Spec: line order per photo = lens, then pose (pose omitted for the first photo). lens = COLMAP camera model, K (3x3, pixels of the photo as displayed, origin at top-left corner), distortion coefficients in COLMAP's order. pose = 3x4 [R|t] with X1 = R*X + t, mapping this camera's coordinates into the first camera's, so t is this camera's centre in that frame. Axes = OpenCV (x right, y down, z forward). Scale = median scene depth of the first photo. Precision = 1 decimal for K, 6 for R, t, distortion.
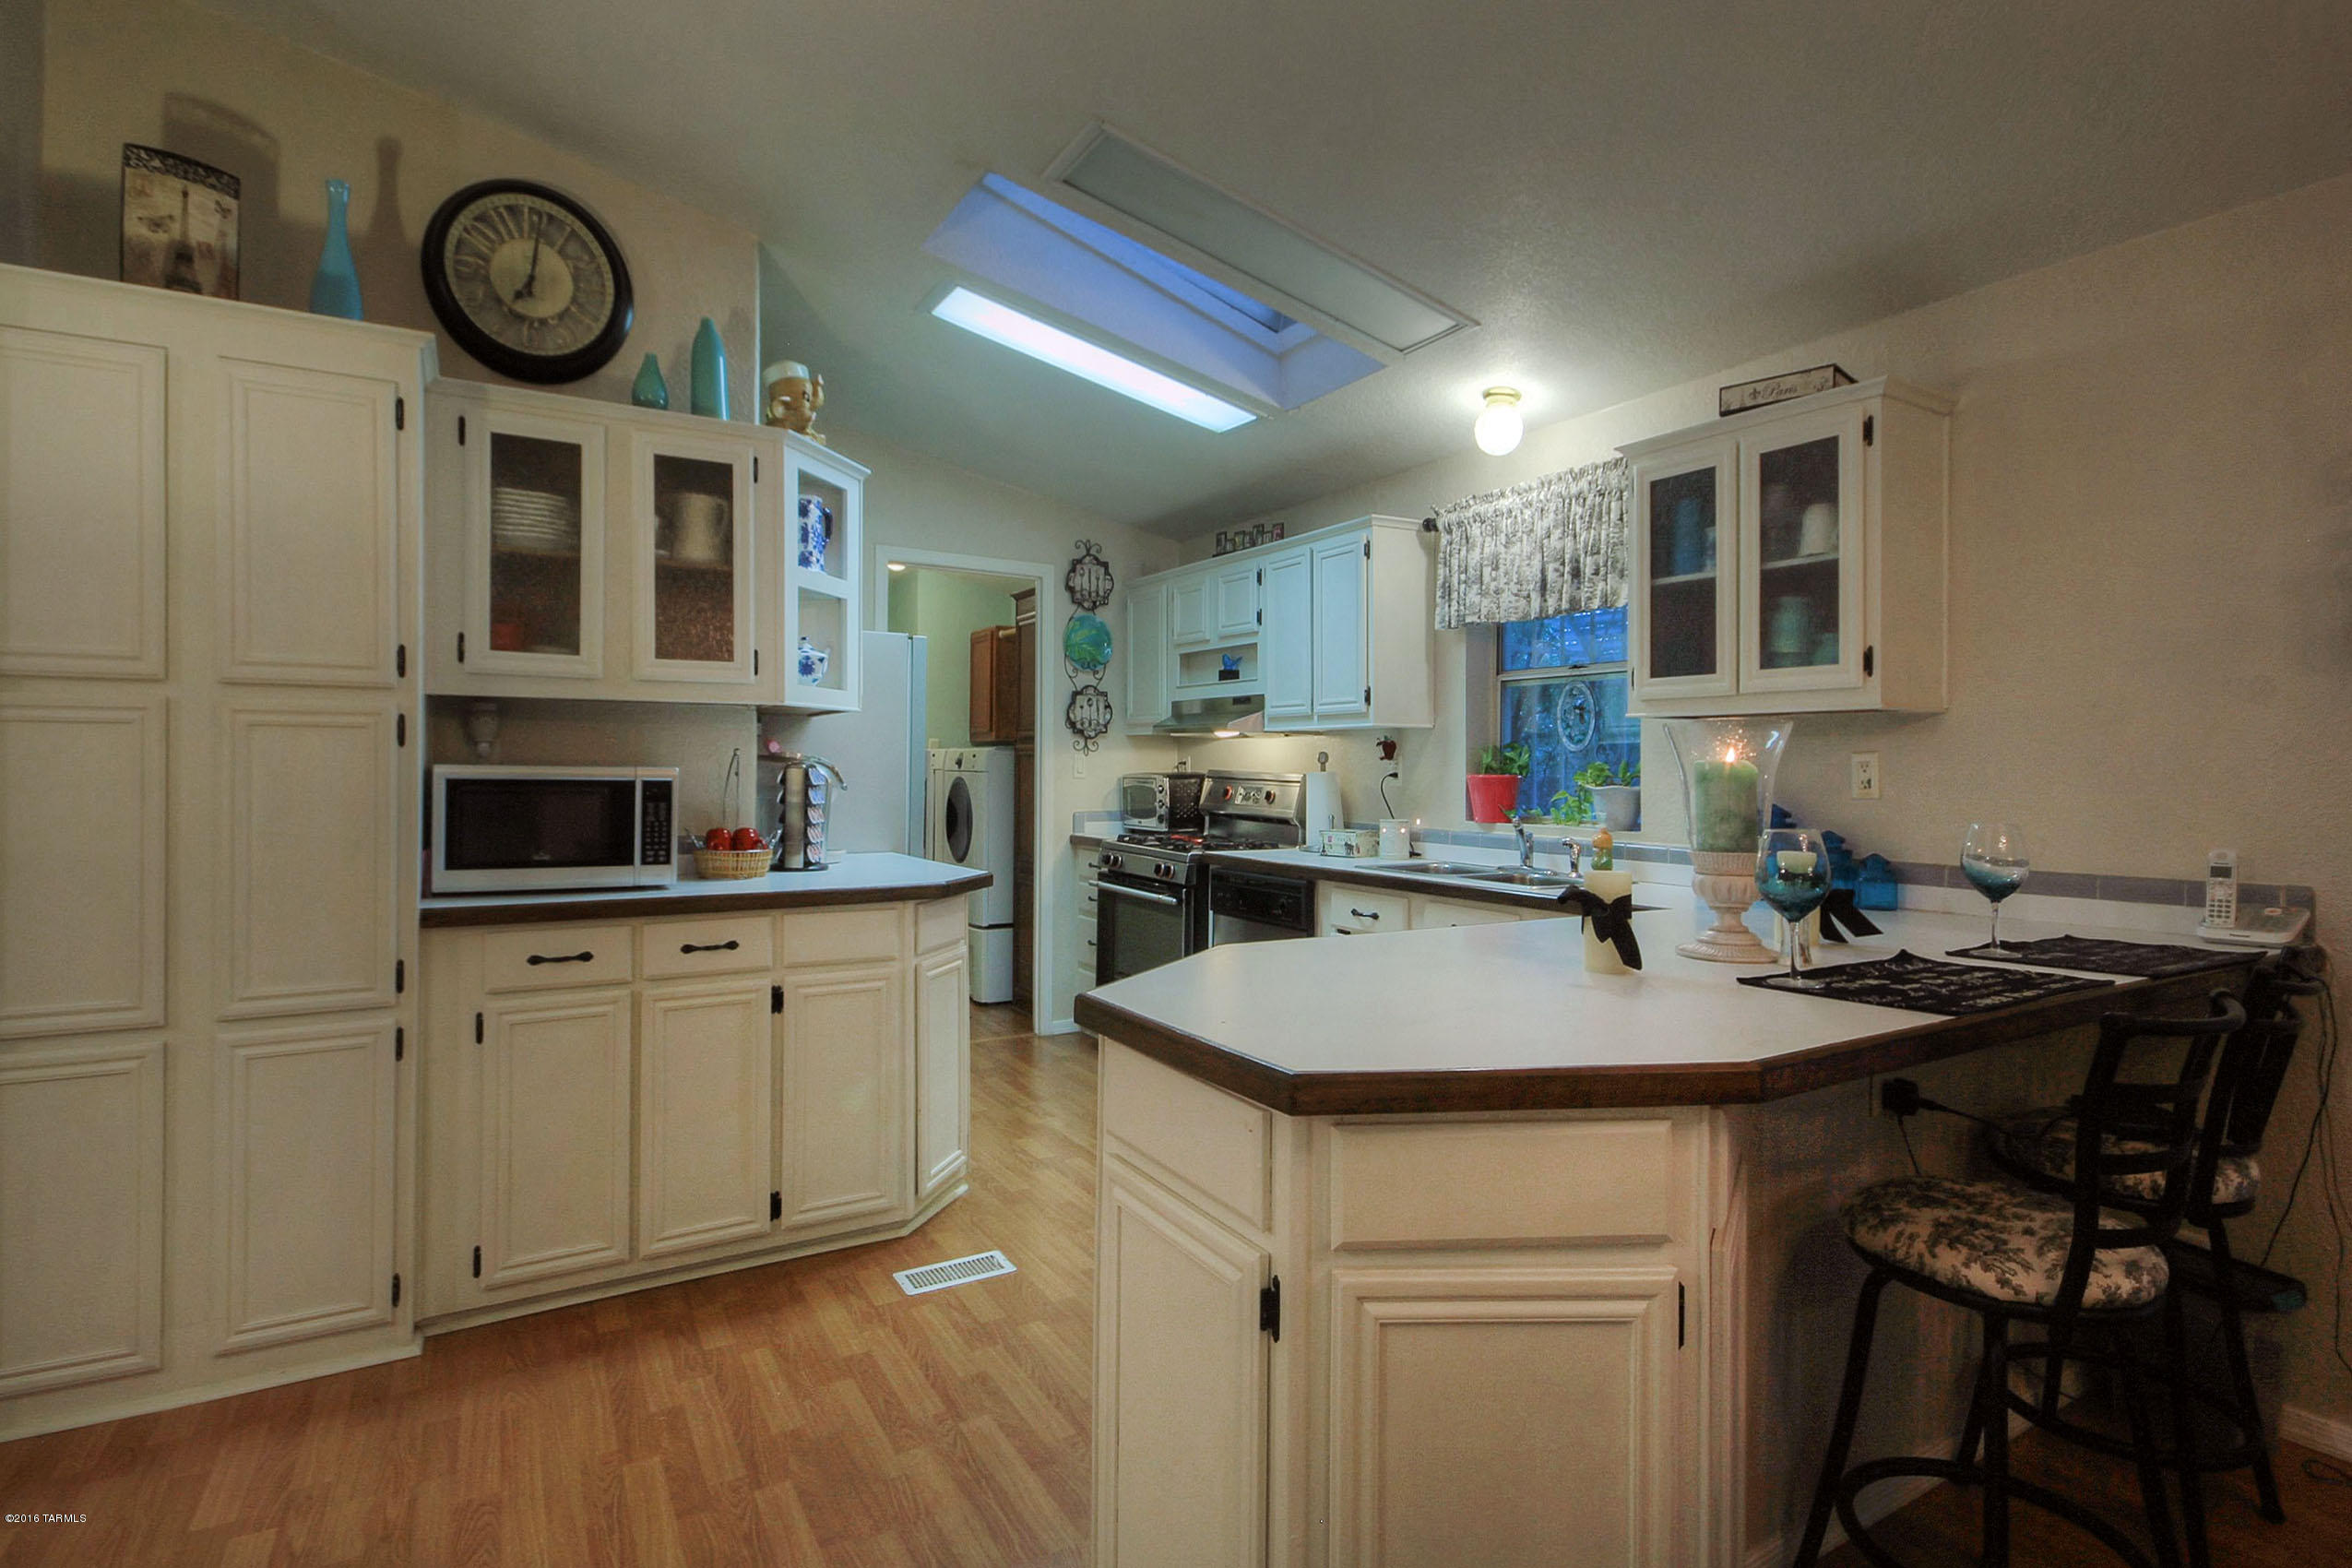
lens RADIAL K [[1151.7, 0, 1189.8], [0, 1151.7, 776.1], [0, 0, 1]] dist [0.009520, 0.000959]
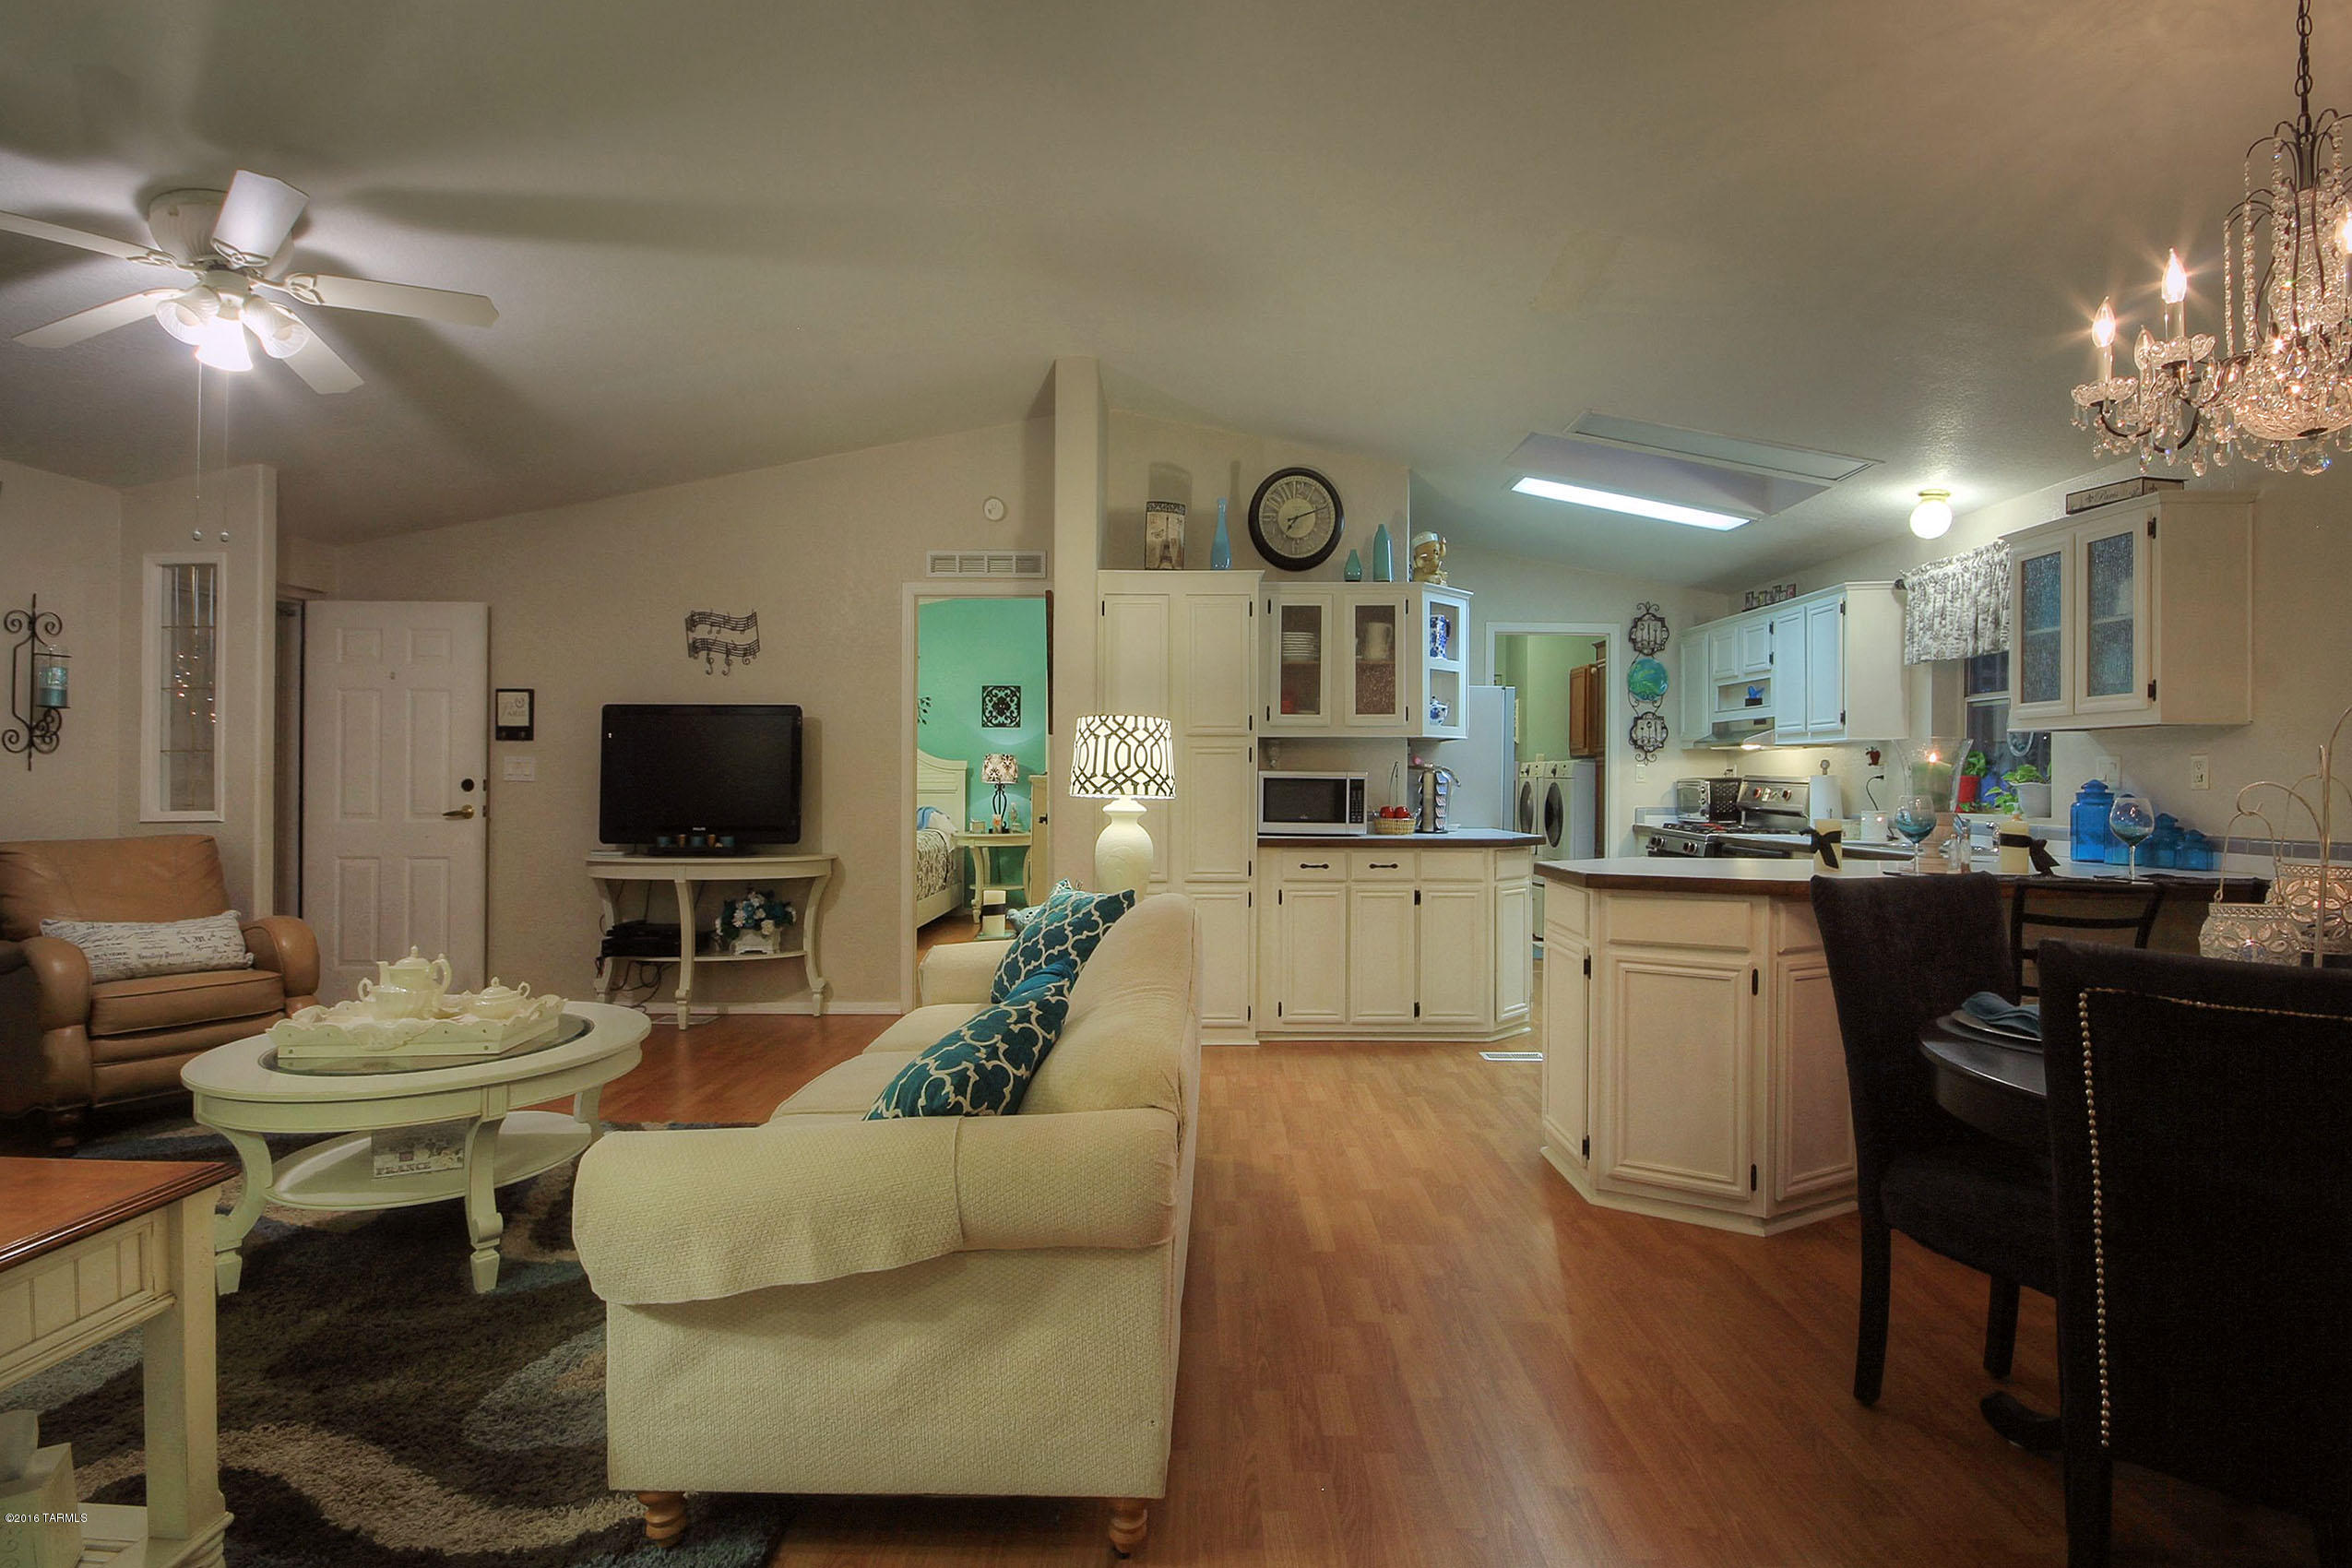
lens RADIAL K [[1151.7, 0, 1185.8], [0, 1151.7, 784.9], [0, 0, 1]] dist [0.009520, 0.000959]
pose [[0.850752, -0.001349, -0.525566, 0.263544], [-0.001670, 0.999985, -0.005270, 0.021558], [0.525565, 0.005361, 0.850737, -0.680430]]
